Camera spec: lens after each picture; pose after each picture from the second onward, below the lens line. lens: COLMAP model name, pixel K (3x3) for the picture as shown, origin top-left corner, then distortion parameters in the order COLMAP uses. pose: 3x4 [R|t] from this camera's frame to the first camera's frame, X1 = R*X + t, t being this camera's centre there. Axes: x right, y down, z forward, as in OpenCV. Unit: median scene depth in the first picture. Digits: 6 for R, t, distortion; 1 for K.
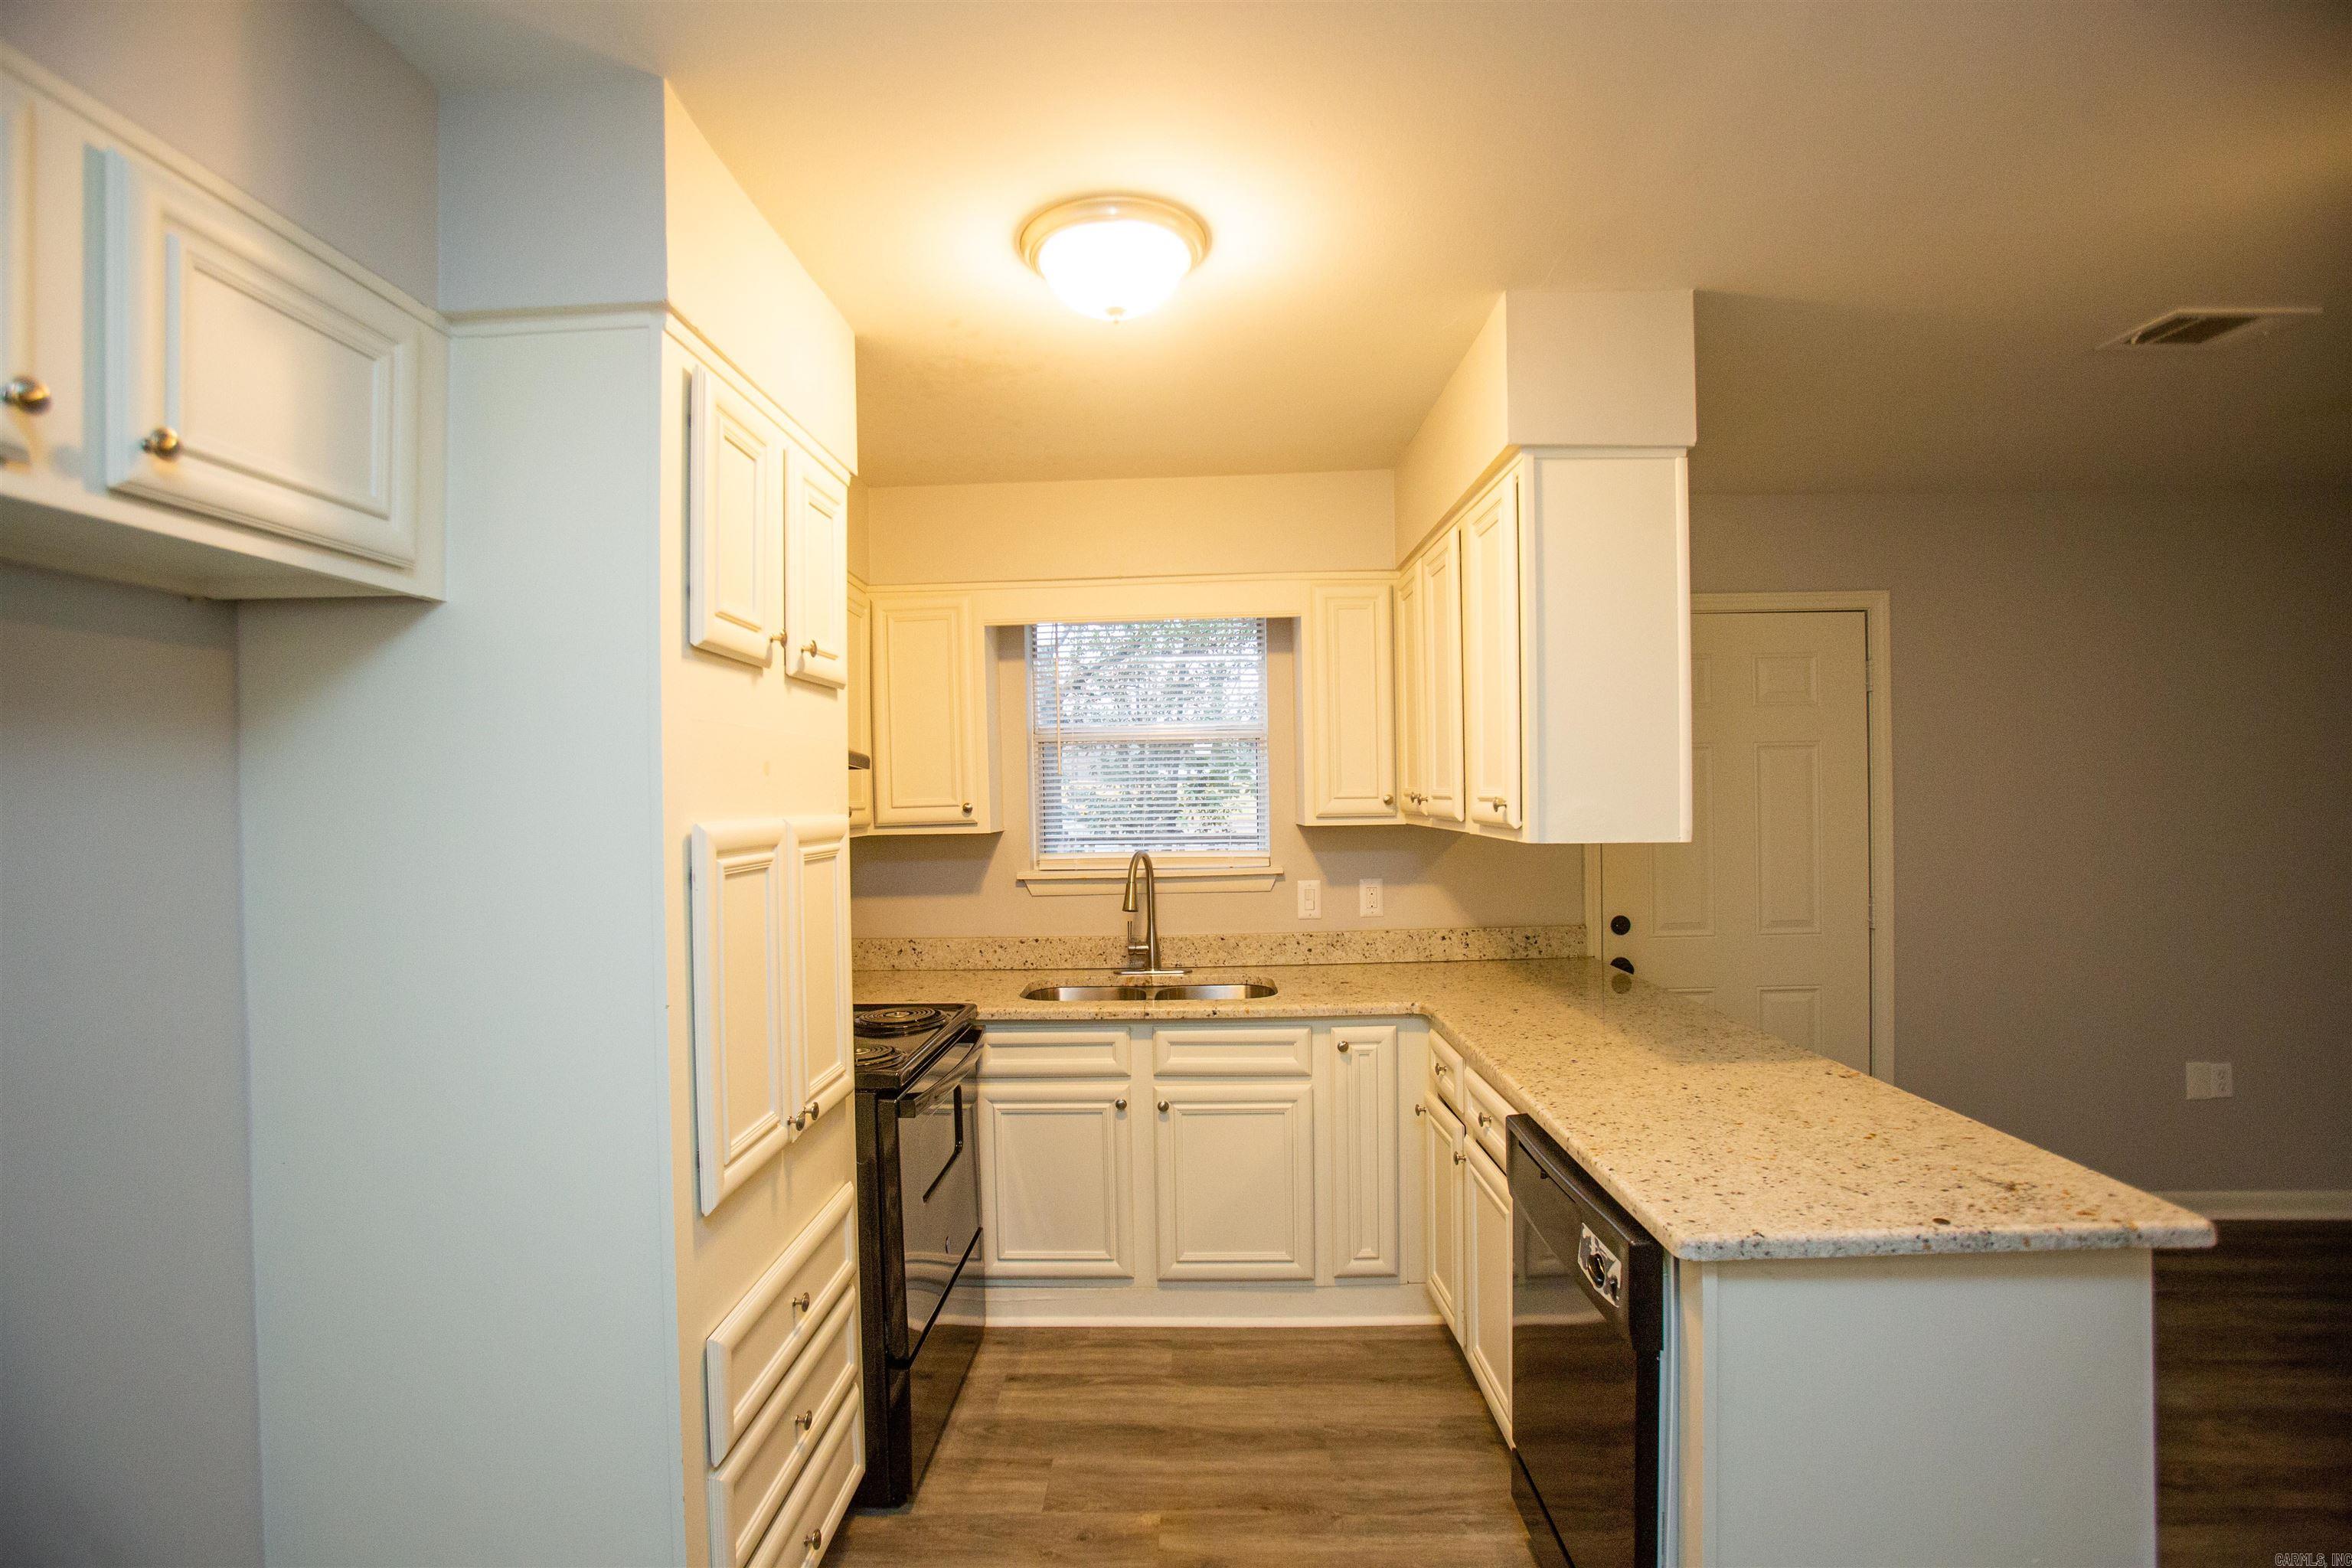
lens RADIAL K [[1103.8, 0, 1172.1], [0, 1103.8, 785.7], [0, 0, 1]] dist [-0.059650, 0.022068]
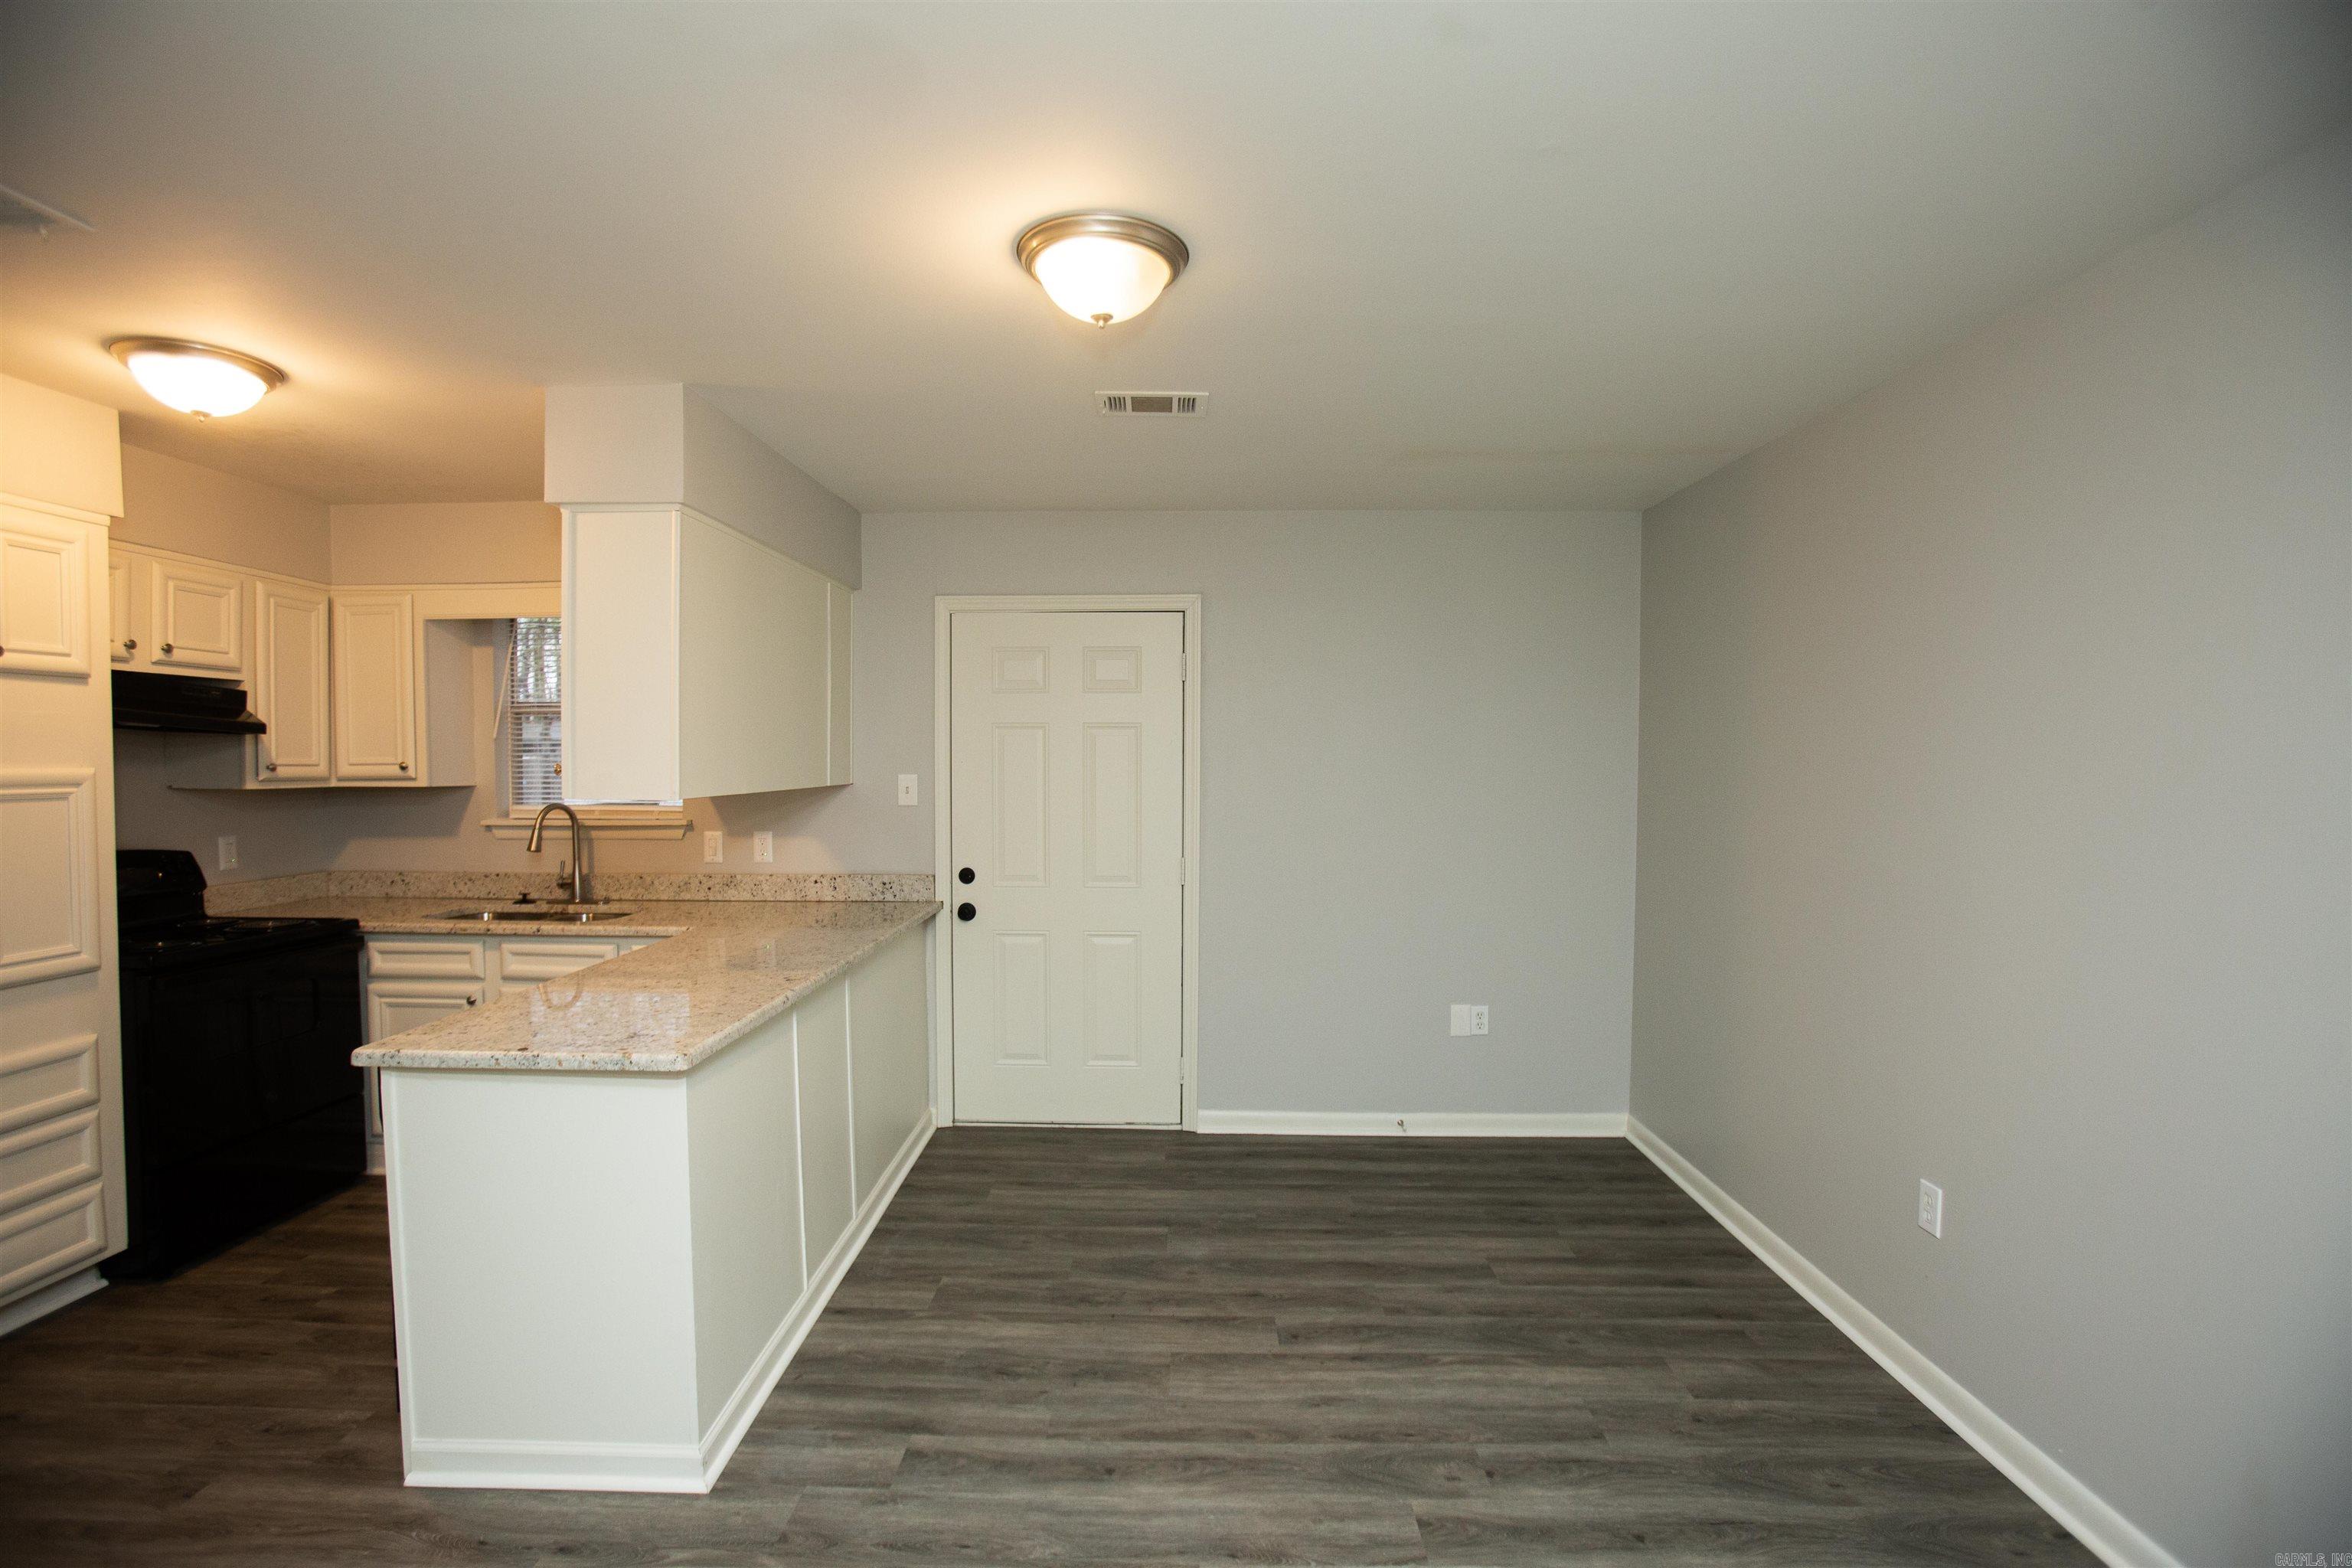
lens RADIAL K [[1103.8, 0, 1185.4], [0, 1103.8, 798.1], [0, 0, 1]] dist [-0.059650, 0.022068]
pose [[0.999774, 0.021202, -0.001312, 0.693810], [-0.021129, 0.998910, 0.041620, -0.013108], [0.002193, -0.041583, 0.999133, -0.214933]]
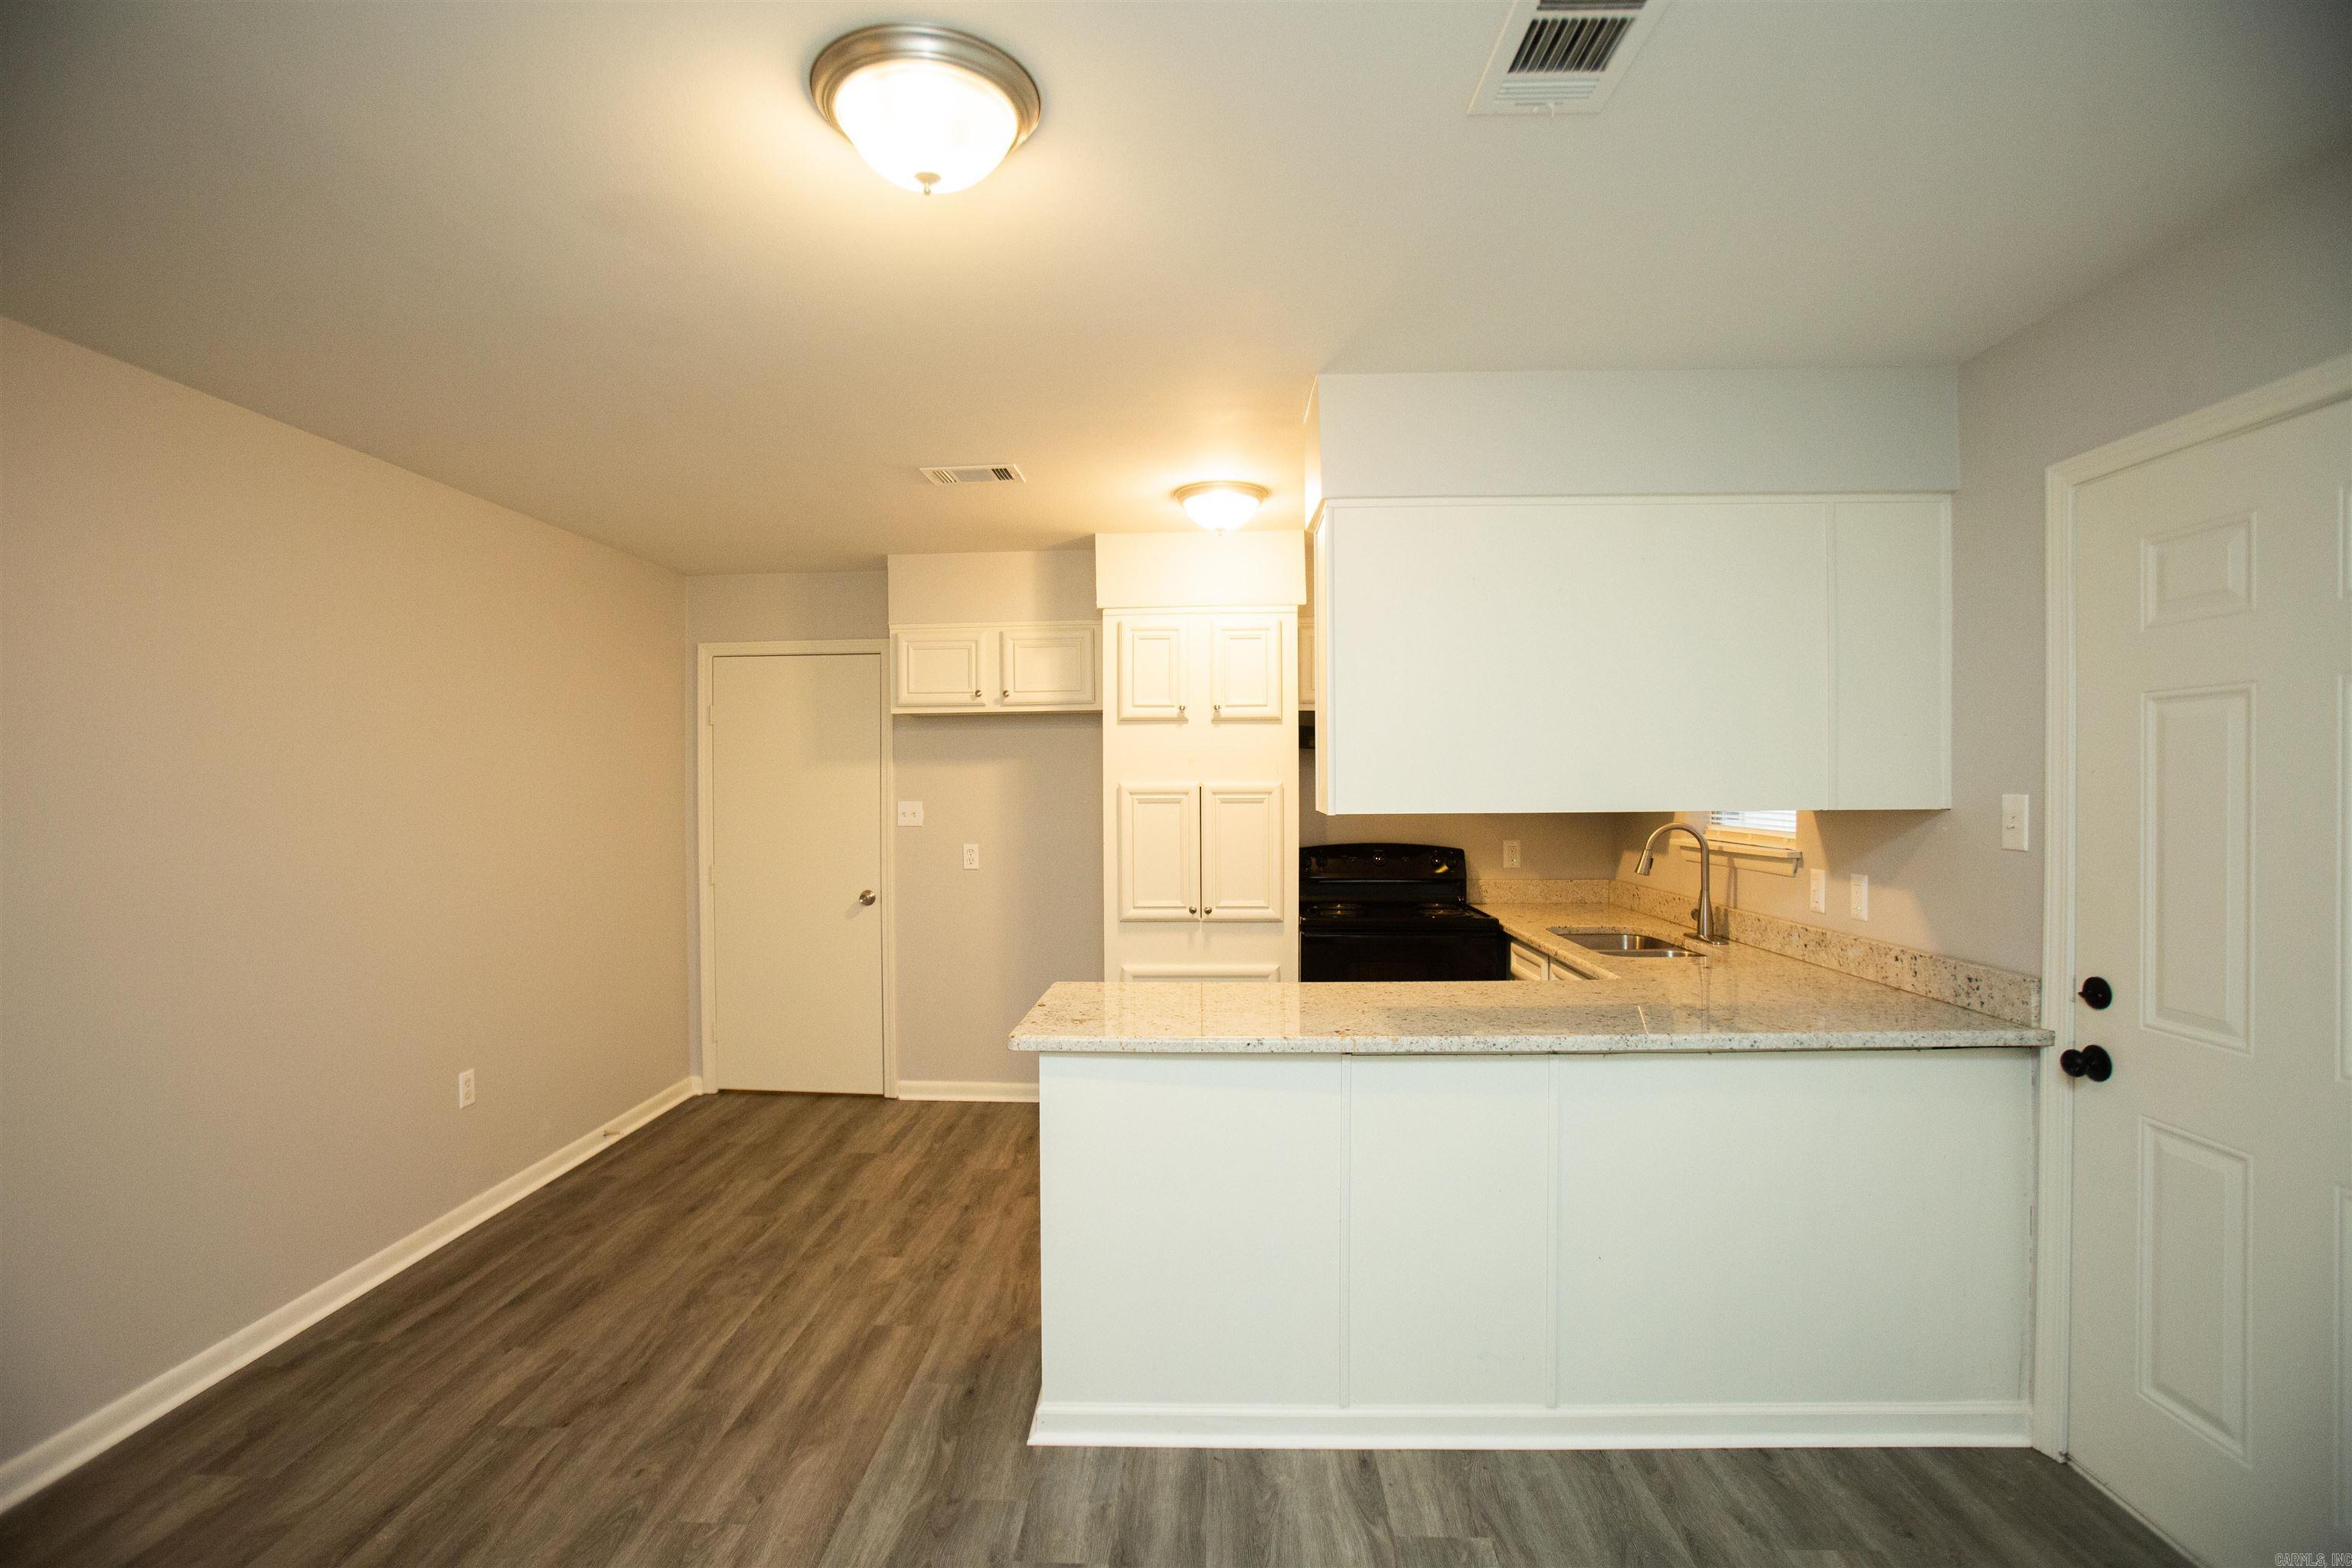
lens RADIAL K [[1103.8, 0, 1101.8], [0, 1103.8, 795.1], [0, 0, 1]] dist [-0.059650, 0.022068]
pose [[-0.070478, 0.030790, -0.997038, 1.110291], [0.015726, 0.999434, 0.029753, -0.009614], [0.997389, -0.013582, -0.070923, 0.522357]]
